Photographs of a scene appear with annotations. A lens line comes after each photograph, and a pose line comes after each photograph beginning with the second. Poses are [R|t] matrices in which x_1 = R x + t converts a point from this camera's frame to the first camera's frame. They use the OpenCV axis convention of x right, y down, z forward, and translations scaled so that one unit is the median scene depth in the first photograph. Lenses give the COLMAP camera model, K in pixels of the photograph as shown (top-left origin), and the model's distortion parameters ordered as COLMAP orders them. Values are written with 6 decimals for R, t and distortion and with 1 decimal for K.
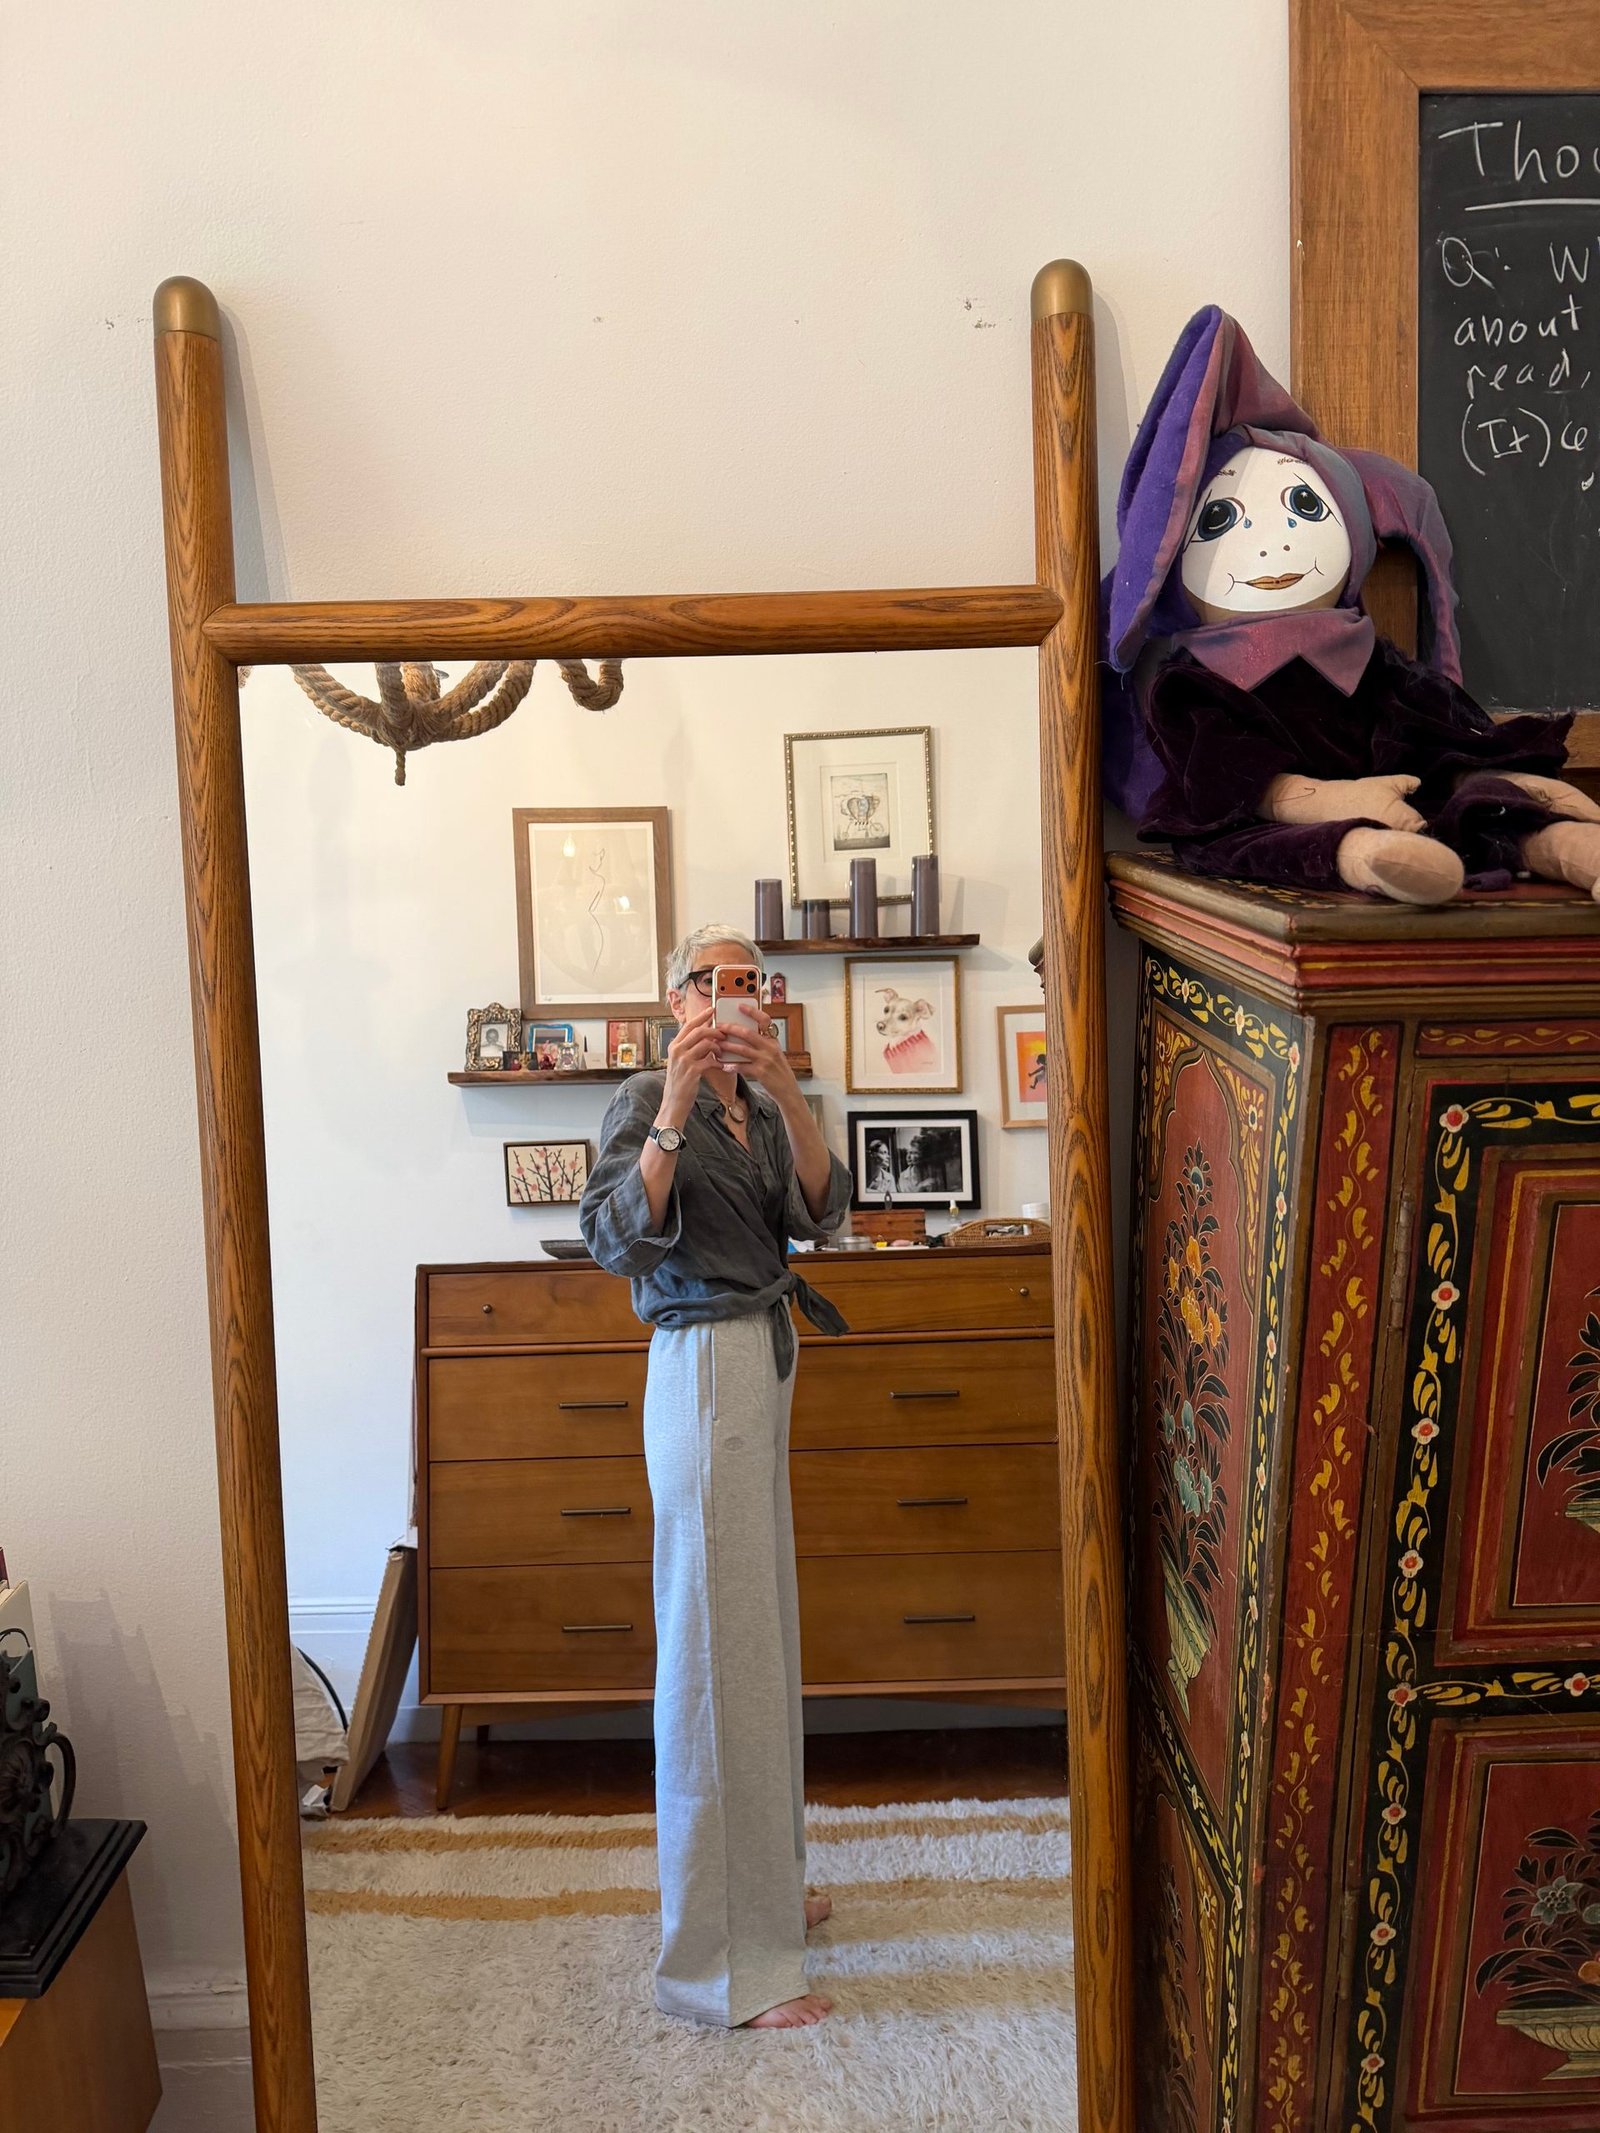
lens RADIAL K [[1501.4, 0, 792.3], [0, 1501.4, 1061.2], [0, 0, 1]] dist [0.022663, -0.027394]
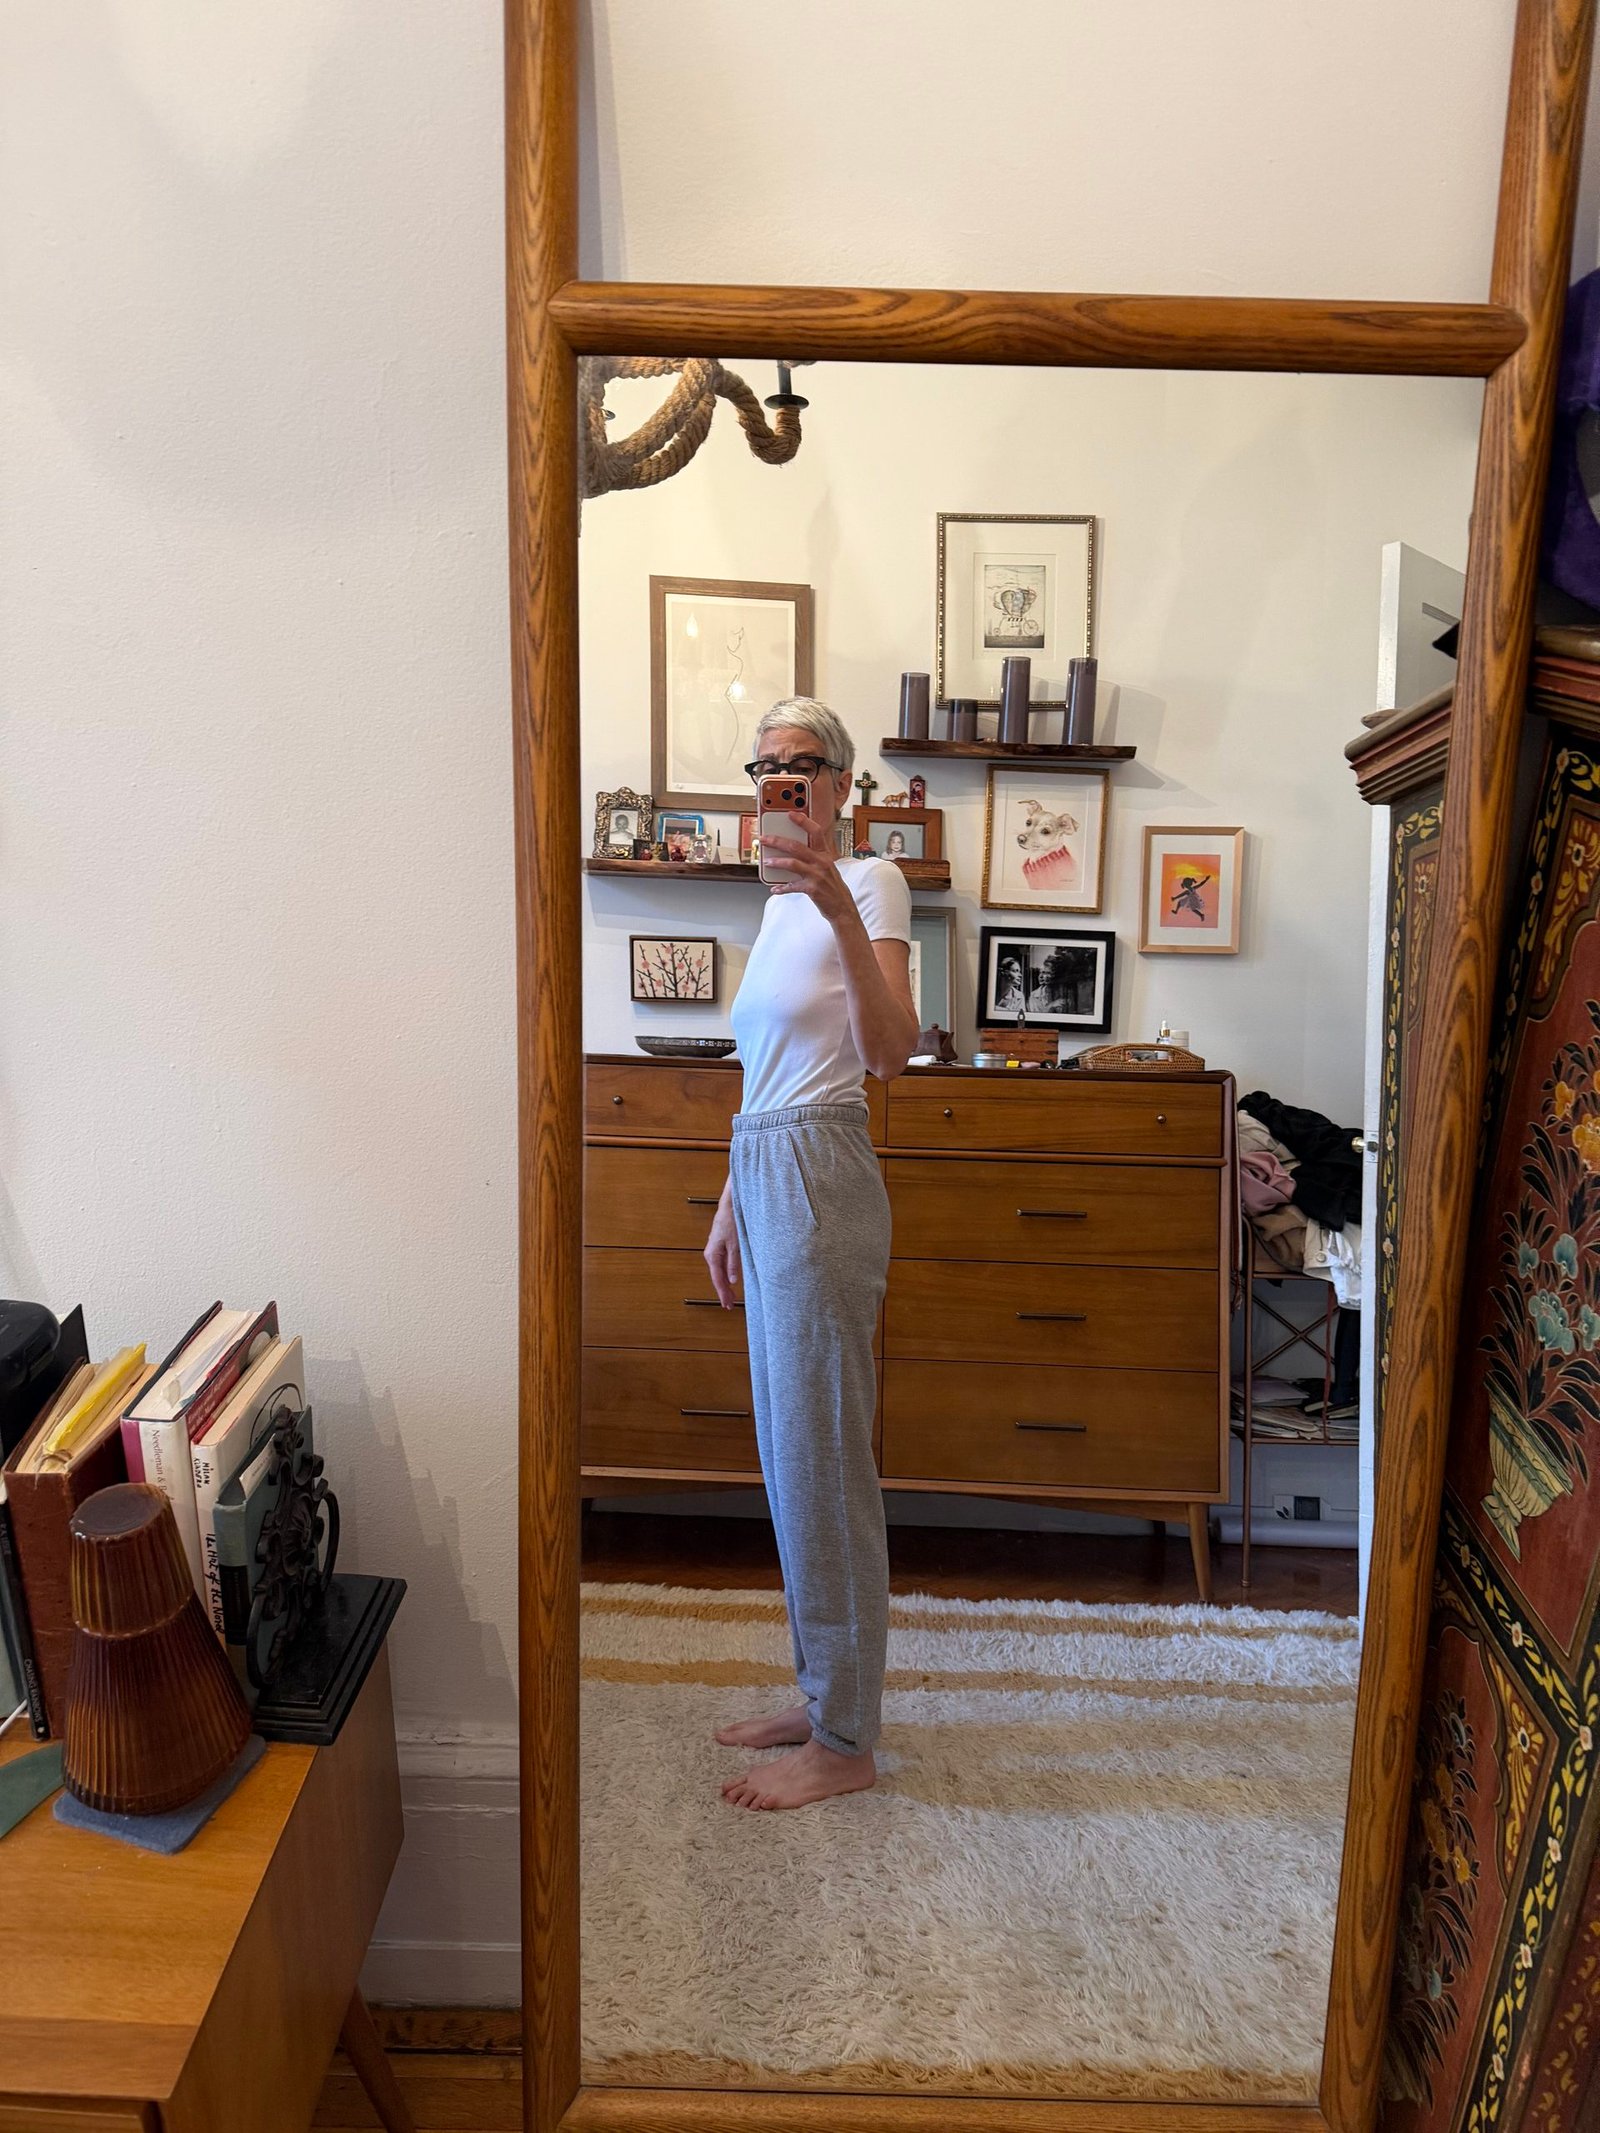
lens RADIAL K [[1501.4, 0, 792.3], [0, 1501.4, 1061.2], [0, 0, 1]] dist [0.022663, -0.027394]
pose [[0.997823, 0.062306, -0.021611, -0.200685], [-0.059206, 0.990693, 0.122564, 0.033941], [0.029046, -0.121017, 0.992225, 0.073805]]
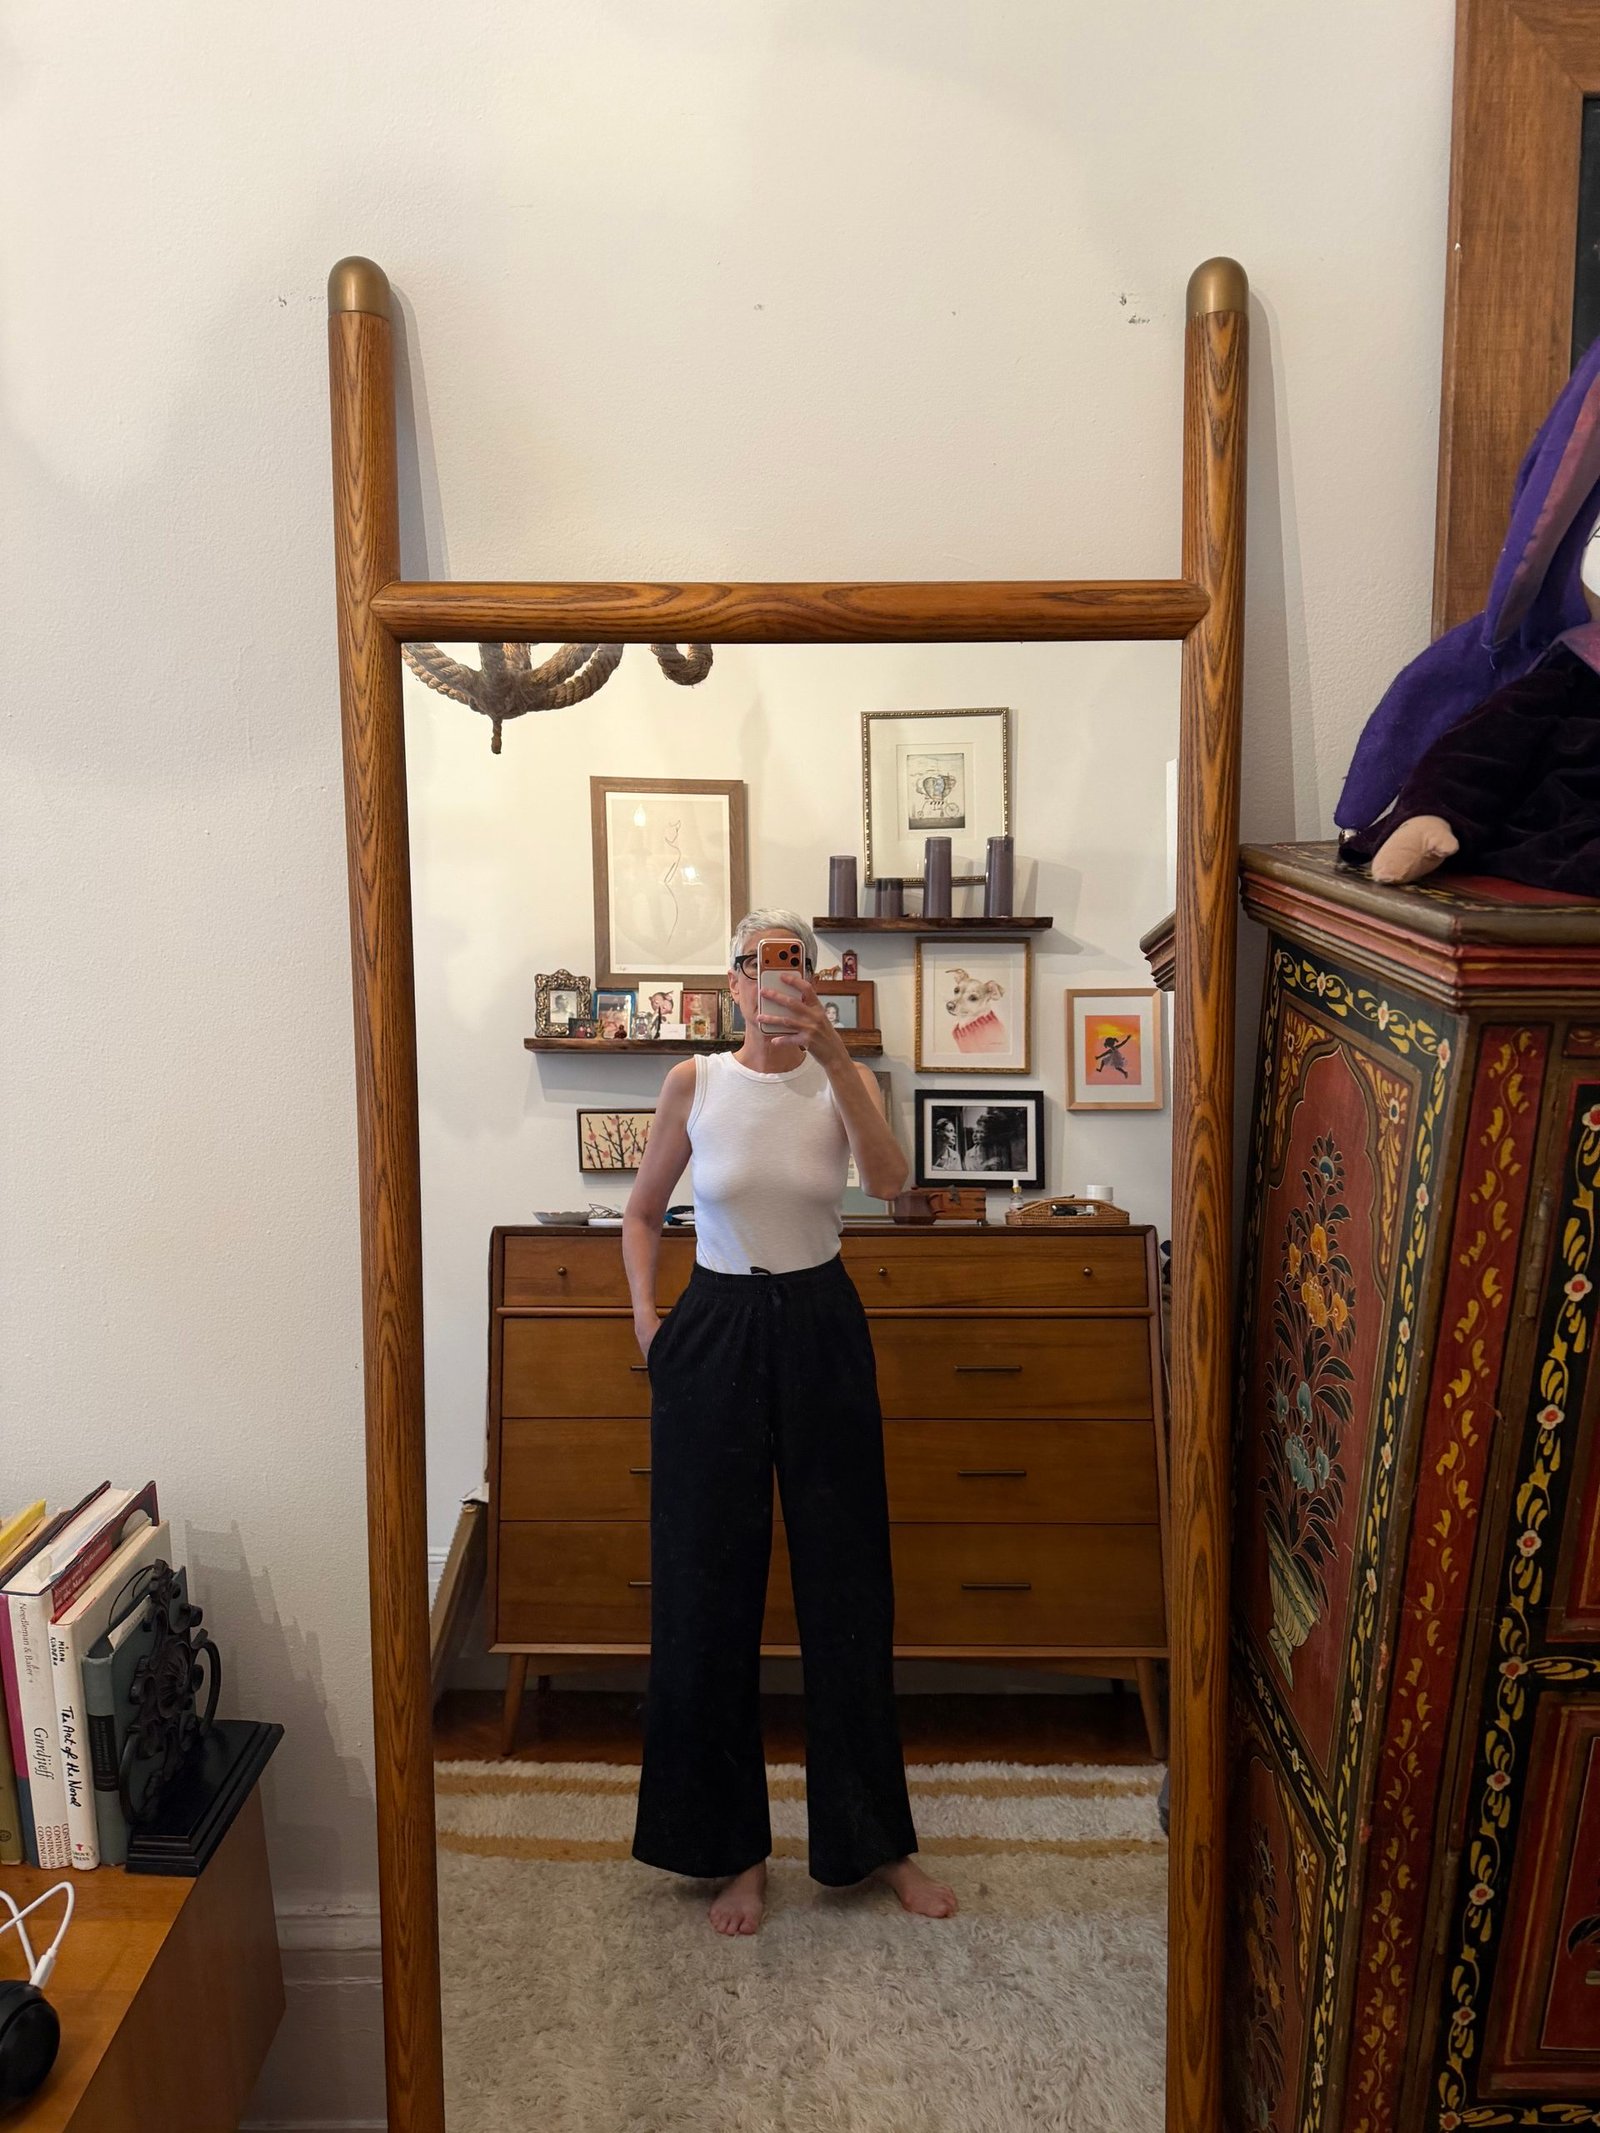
lens RADIAL K [[1496.6, 0, 809.7], [0, 1496.6, 1075.6], [0, 0, 1]] dist [0.024480, -0.029223]
pose [[0.999483, 0.028515, -0.014868, -0.066823], [-0.028087, 0.999205, 0.028283, -0.003587], [0.015663, -0.027851, 0.999489, -0.029216]]
